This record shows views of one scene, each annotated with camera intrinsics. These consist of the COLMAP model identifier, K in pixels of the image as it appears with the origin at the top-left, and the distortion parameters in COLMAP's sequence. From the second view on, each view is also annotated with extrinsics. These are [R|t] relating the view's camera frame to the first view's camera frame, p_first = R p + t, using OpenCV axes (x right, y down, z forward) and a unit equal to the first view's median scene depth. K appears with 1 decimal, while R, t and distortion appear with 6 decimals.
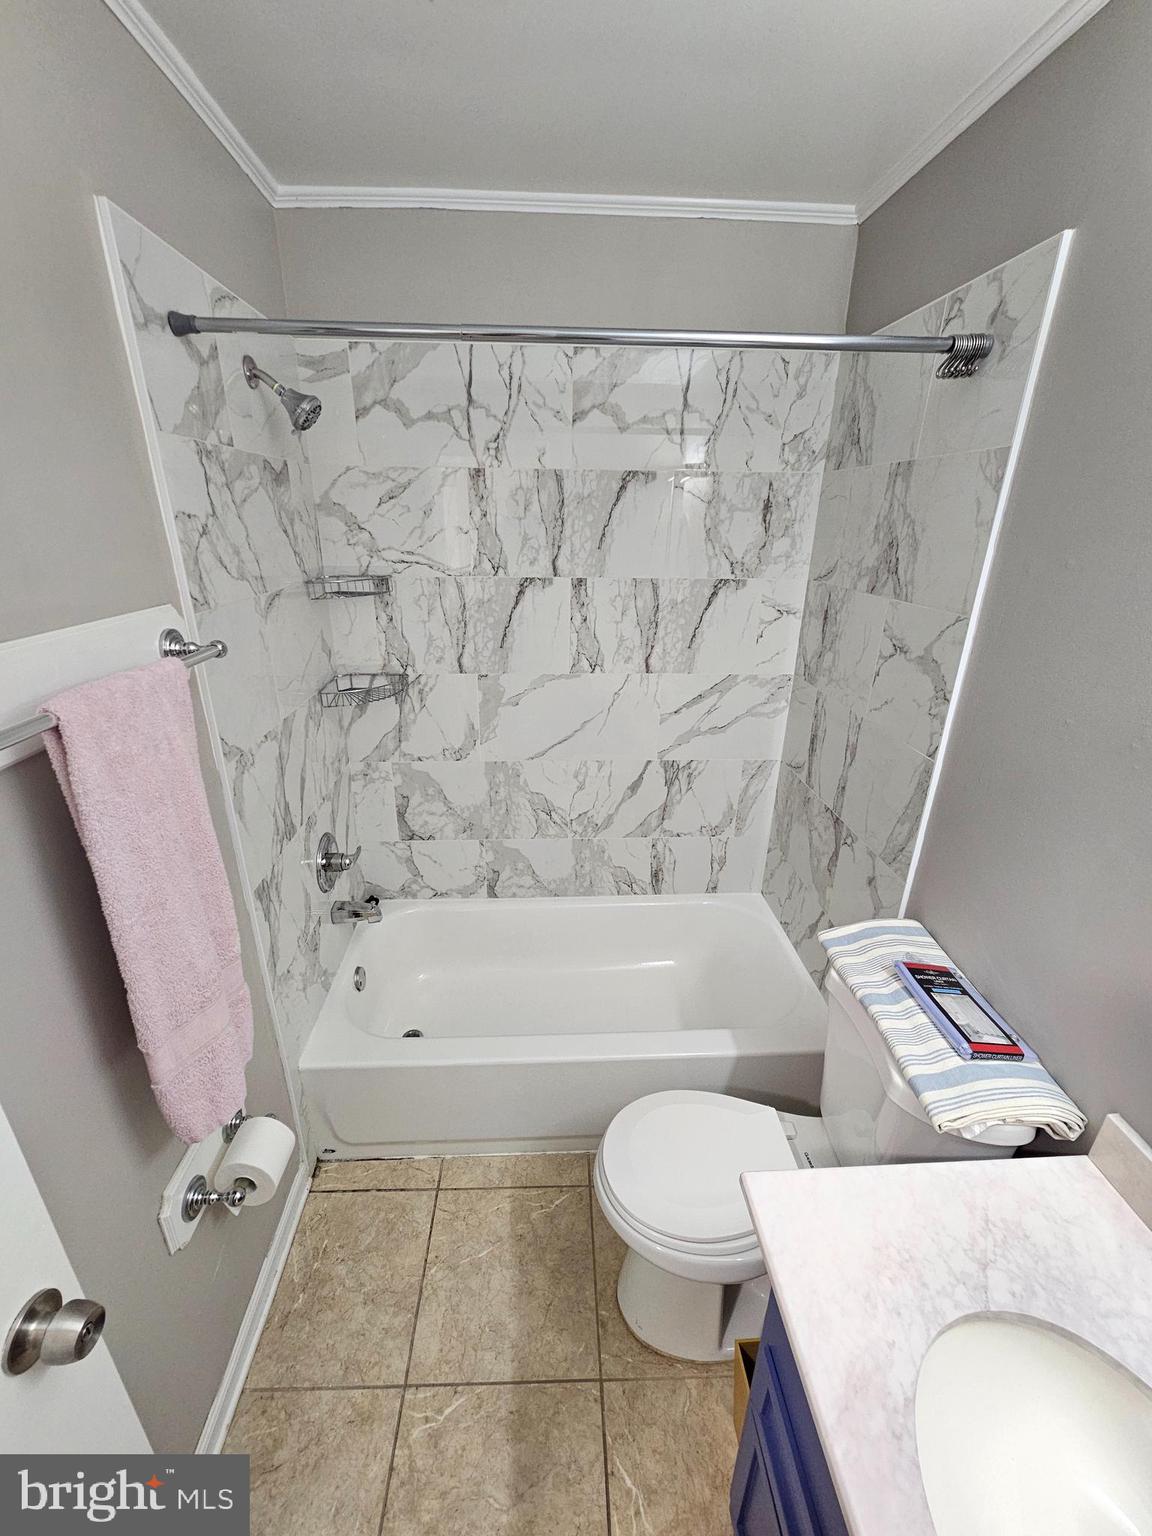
lens RADIAL K [[627.6, 0, 573.4], [0, 627.6, 765.3], [0, 0, 1]] dist [0.000674, -0.000715]
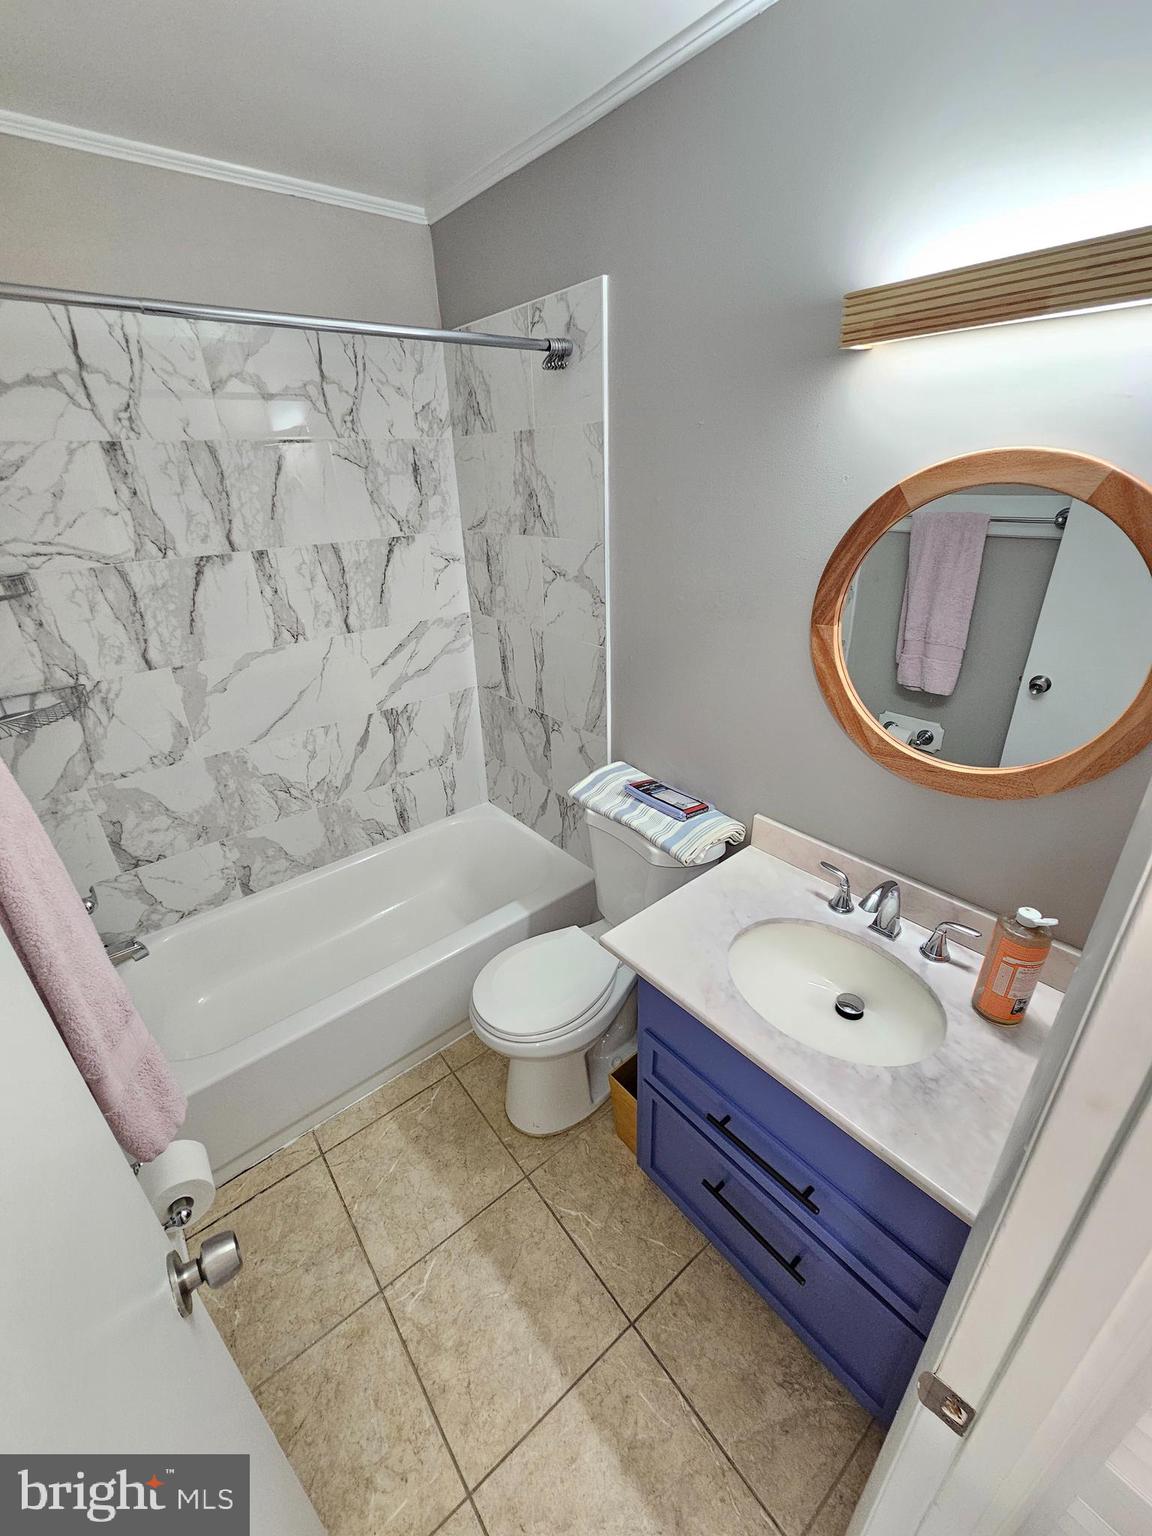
lens RADIAL K [[627.6, 0, 570.7], [0, 627.6, 767.5], [0, 0, 1]] dist [0.000674, -0.000715]
pose [[0.801239, -0.294319, 0.520954, -0.238214], [0.262500, 0.955303, 0.135979, 0.029962], [-0.537690, 0.027799, 0.842684, -0.113459]]
